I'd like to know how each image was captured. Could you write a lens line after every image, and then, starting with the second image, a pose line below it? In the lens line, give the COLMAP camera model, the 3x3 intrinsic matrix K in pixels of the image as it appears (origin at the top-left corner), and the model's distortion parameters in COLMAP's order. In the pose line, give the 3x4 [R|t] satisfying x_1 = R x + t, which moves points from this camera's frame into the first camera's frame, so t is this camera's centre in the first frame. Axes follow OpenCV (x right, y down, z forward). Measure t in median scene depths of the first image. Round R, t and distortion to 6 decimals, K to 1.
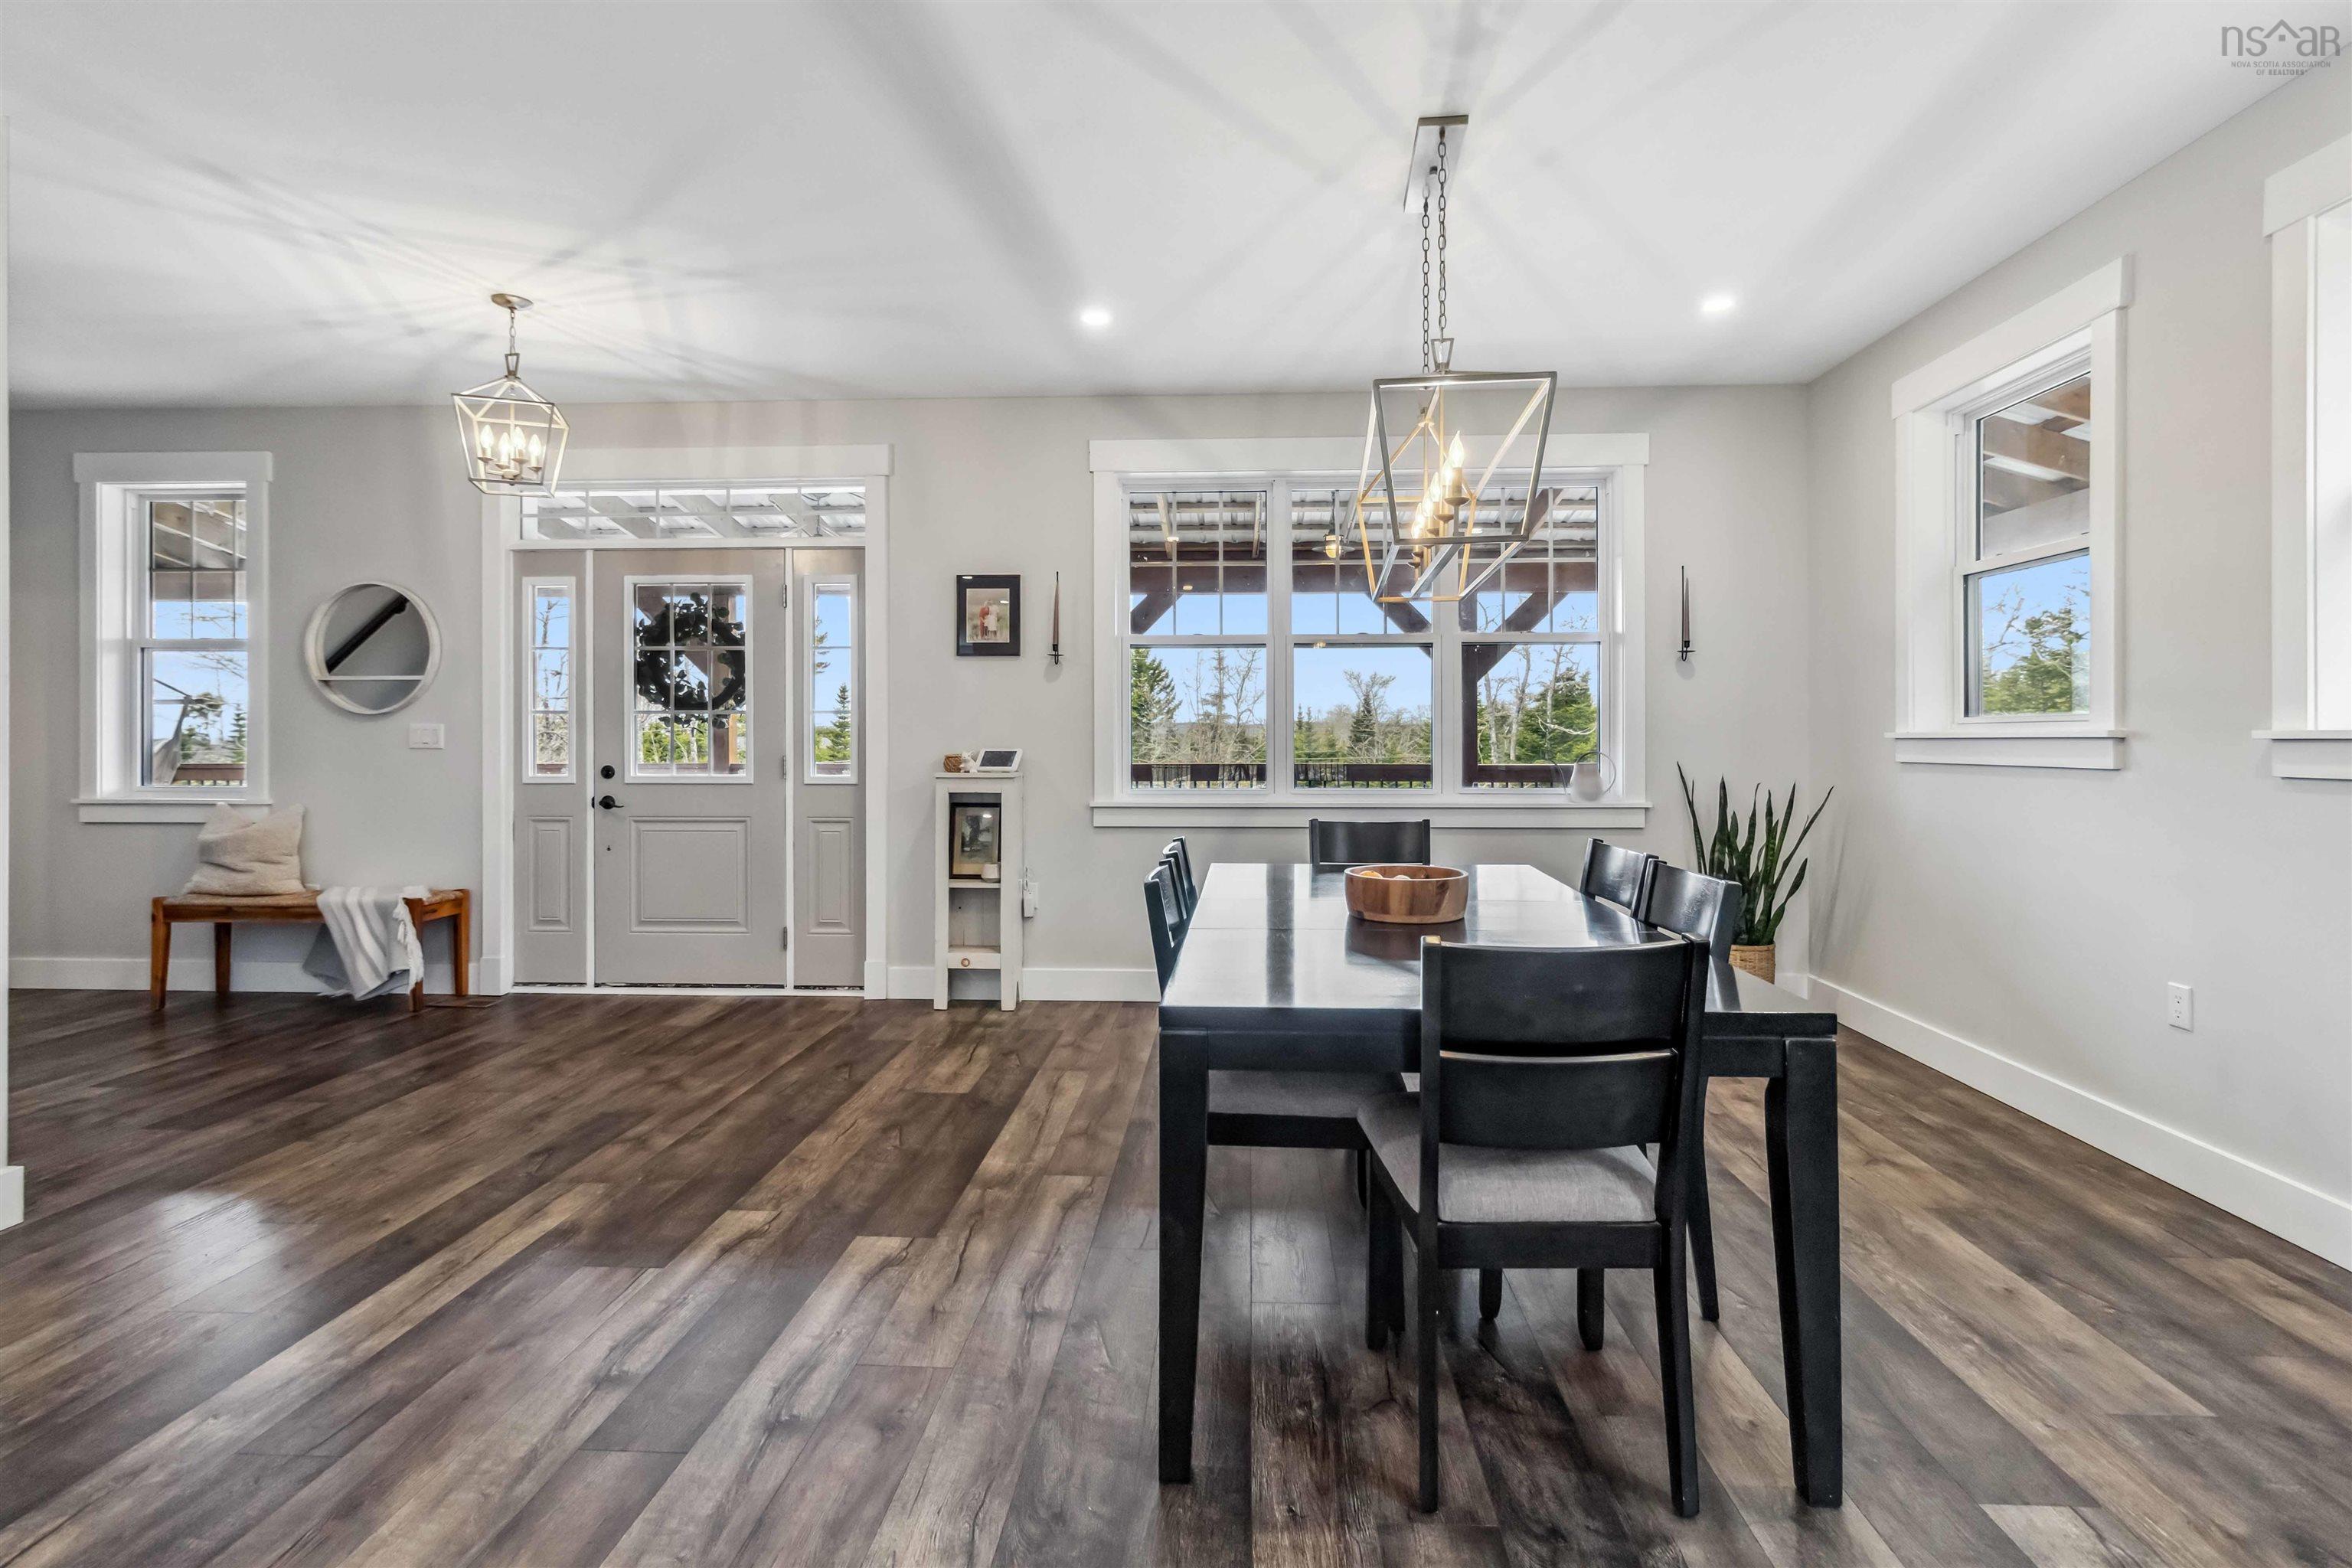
lens RADIAL K [[1103.6, 0, 1195.3], [0, 1103.6, 743.5], [0, 0, 1]] dist [-0.000203, -0.000234]
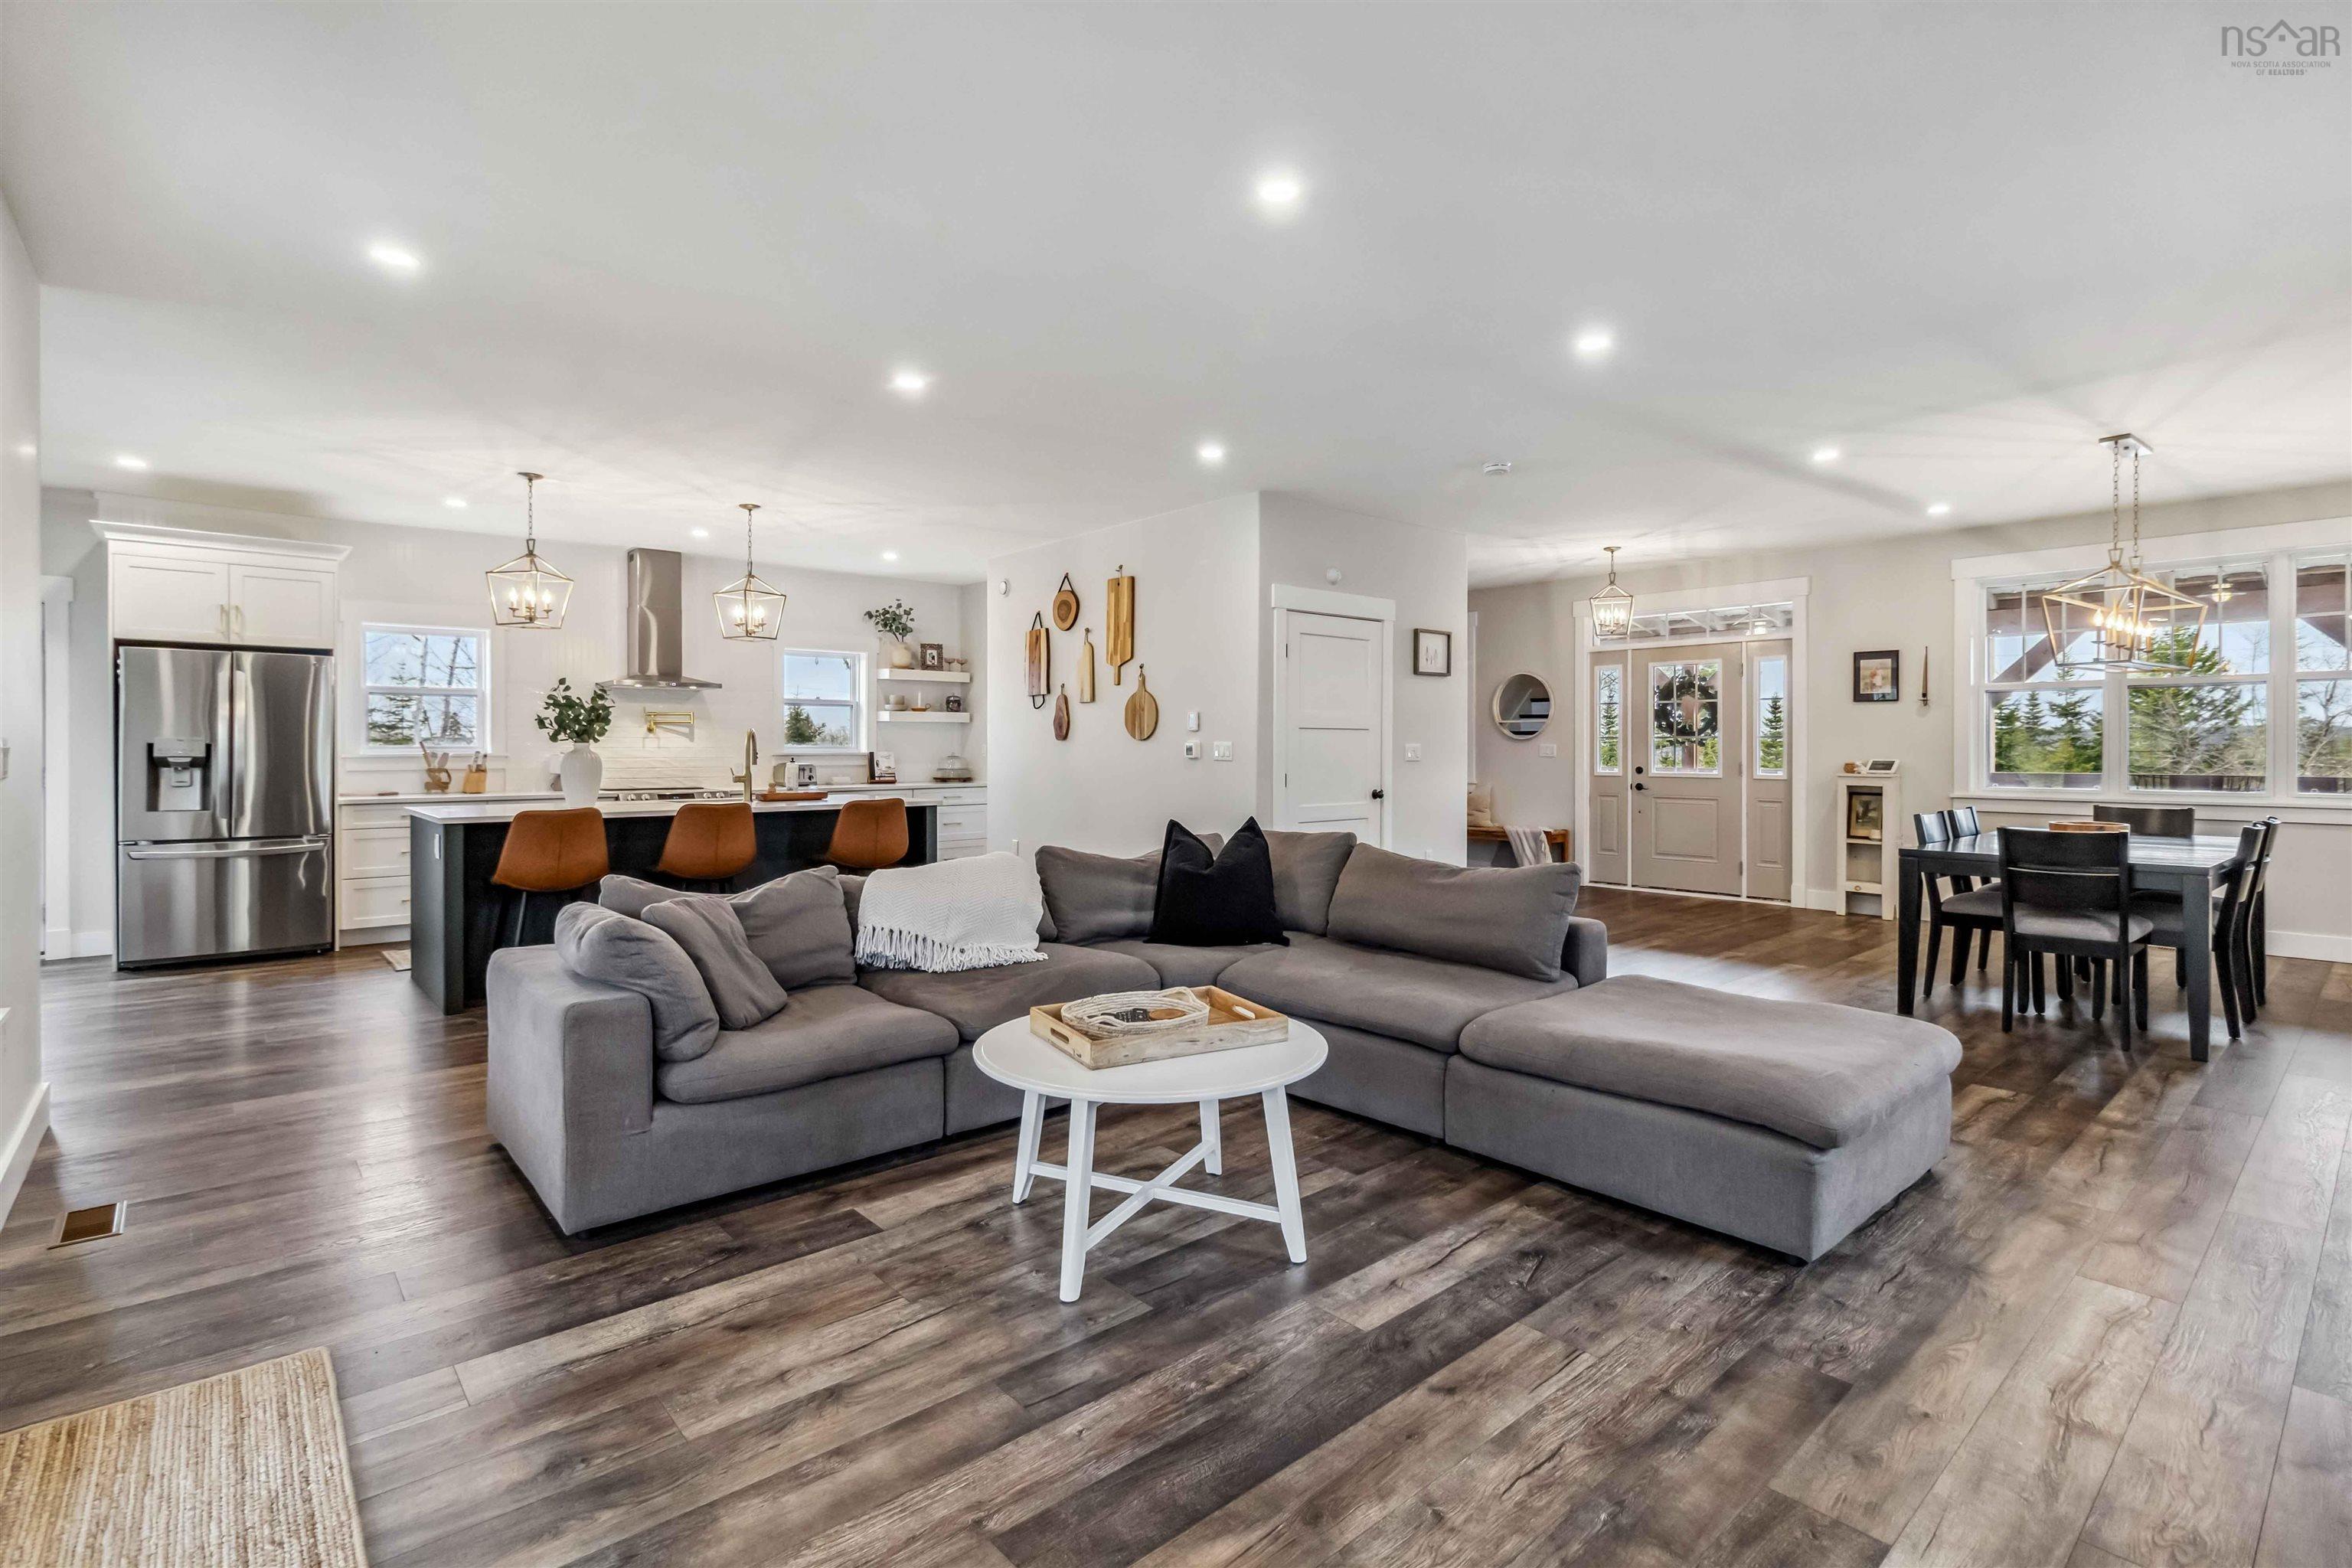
lens RADIAL K [[1103.6, 0, 1195.3], [0, 1103.6, 743.5], [0, 0, 1]] dist [-0.000203, -0.000234]
pose [[0.702076, -0.001309, -0.712101, 0.272508], [-0.004452, 0.999971, -0.006227, -0.004000], [0.712088, 0.007543, 0.702050, -0.869763]]
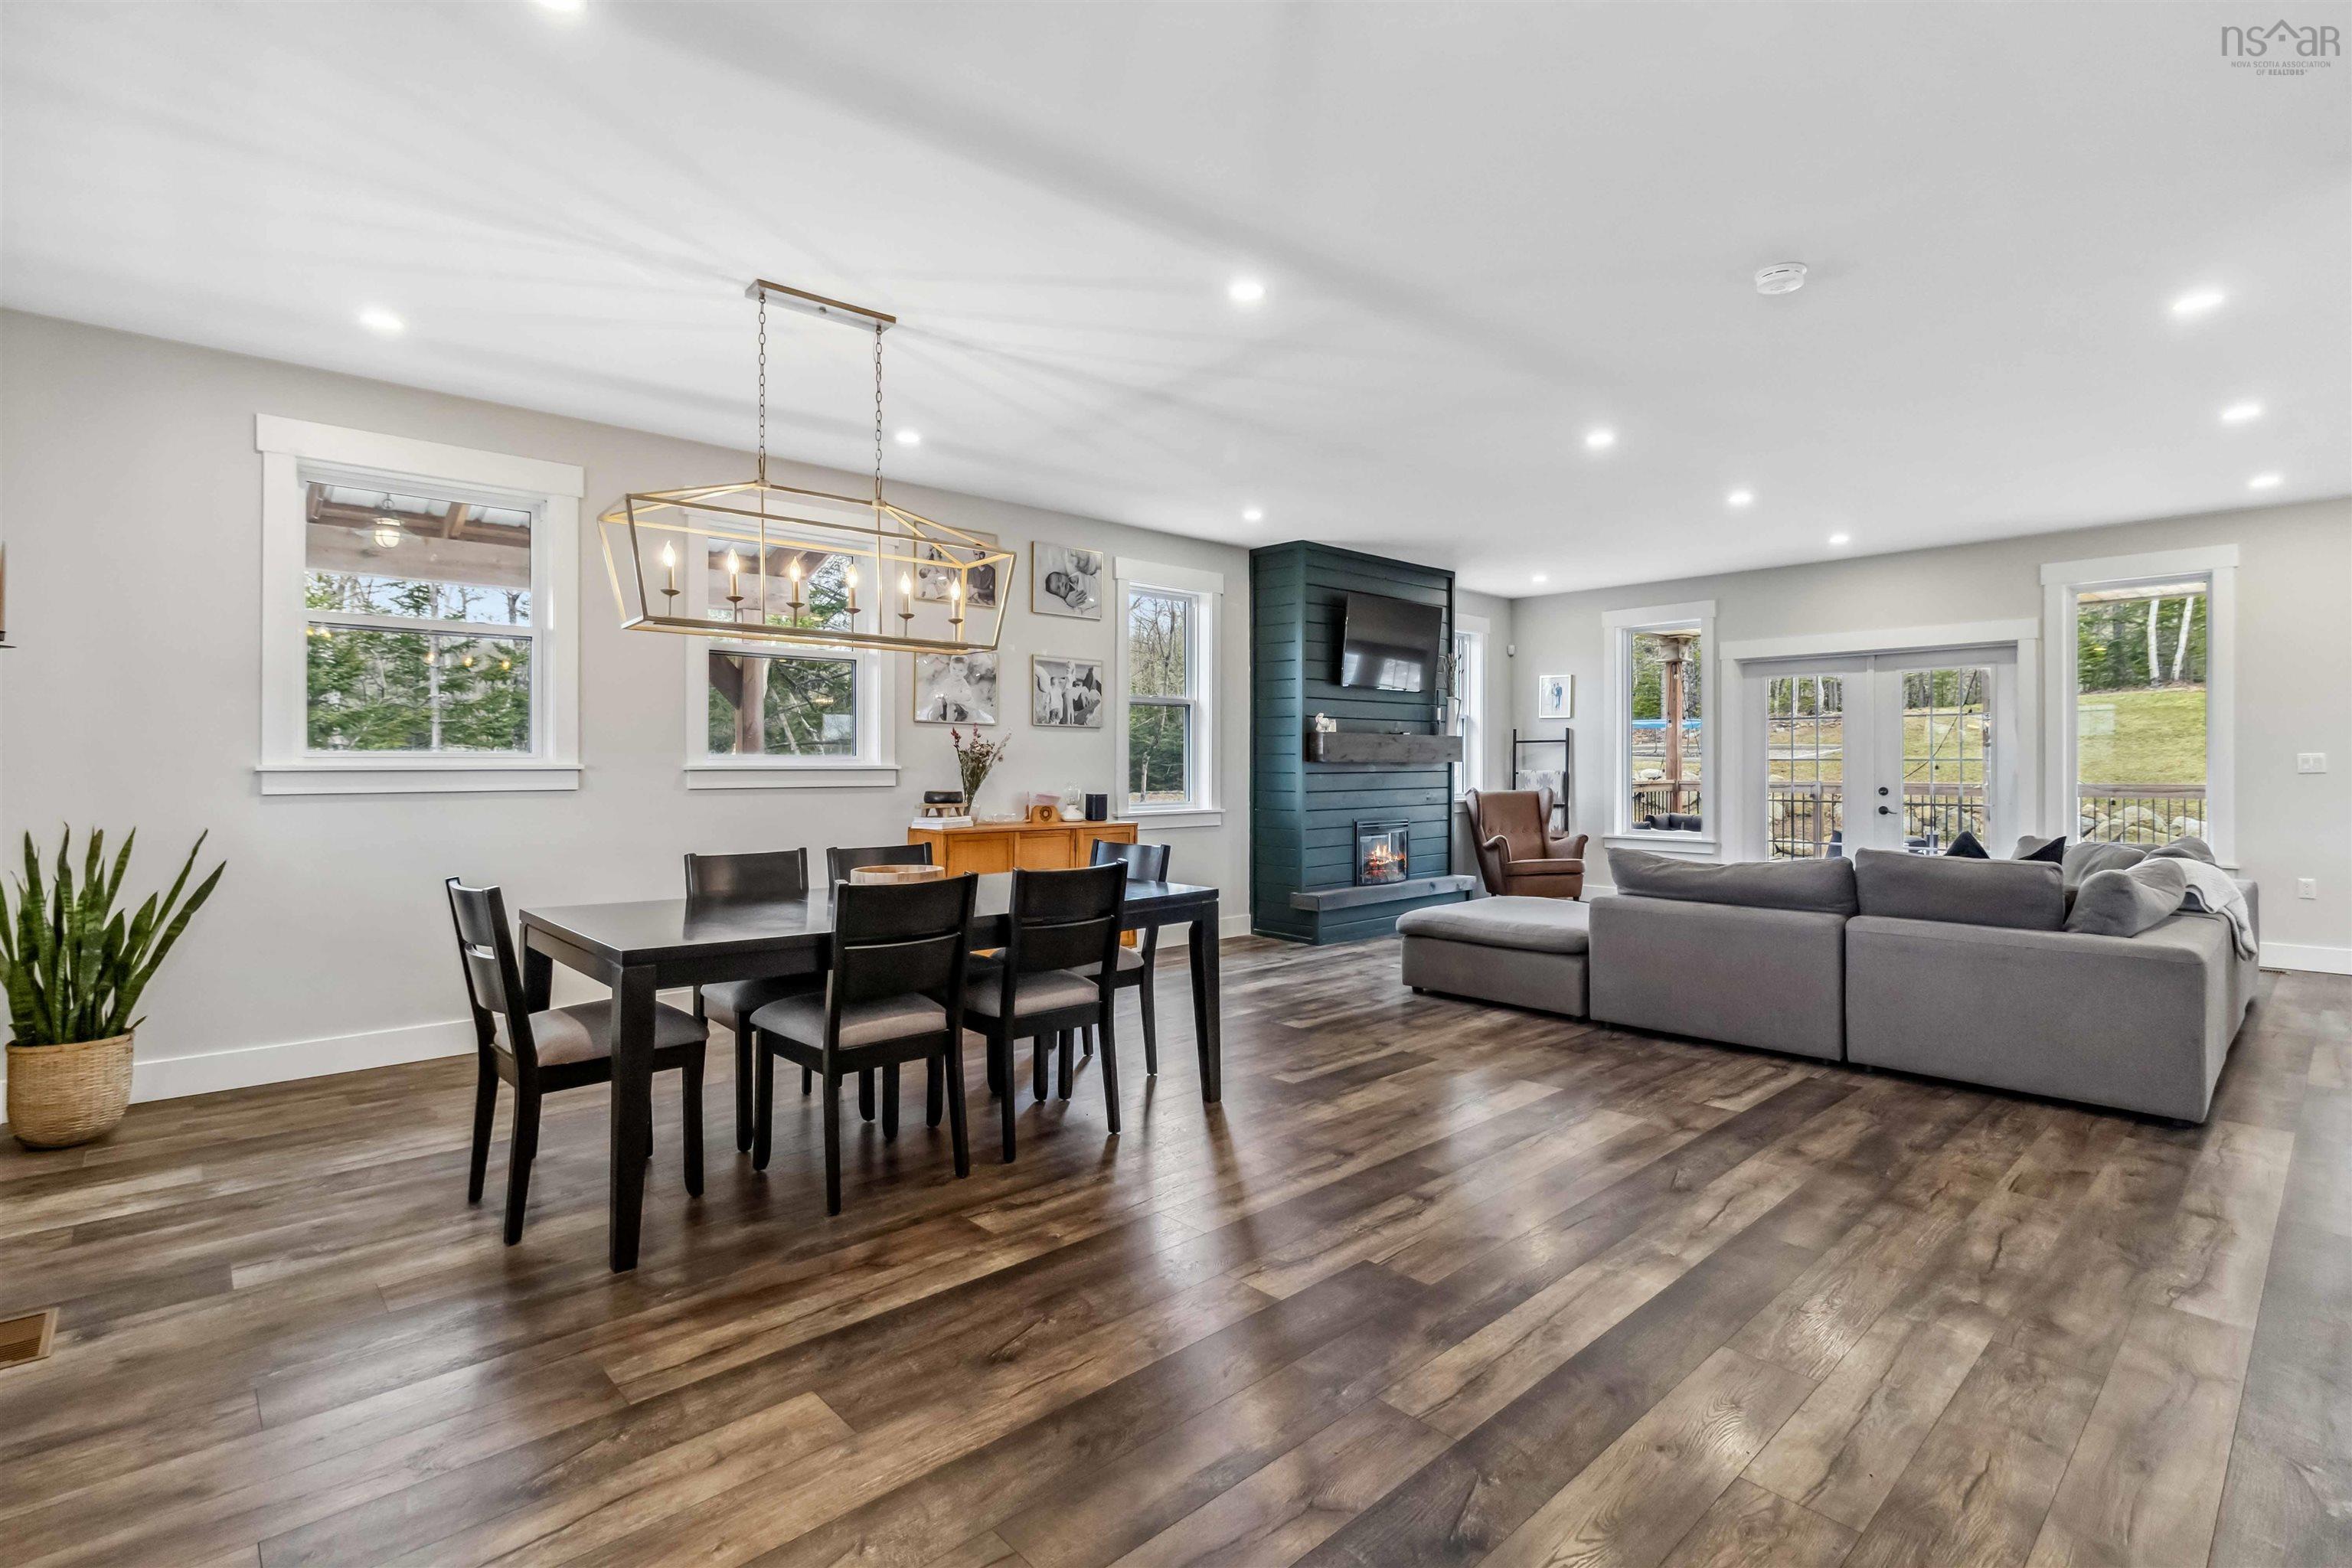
lens RADIAL K [[1102.7, 0, 1196.5], [0, 1102.7, 766.7], [0, 0, 1]] dist [-0.000971, 0.000403]
pose [[-0.718239, 0.001279, 0.695795, -0.576400], [0.006068, 0.999972, 0.004426, -0.007161], [-0.695770, 0.007401, -0.718227, 0.975635]]
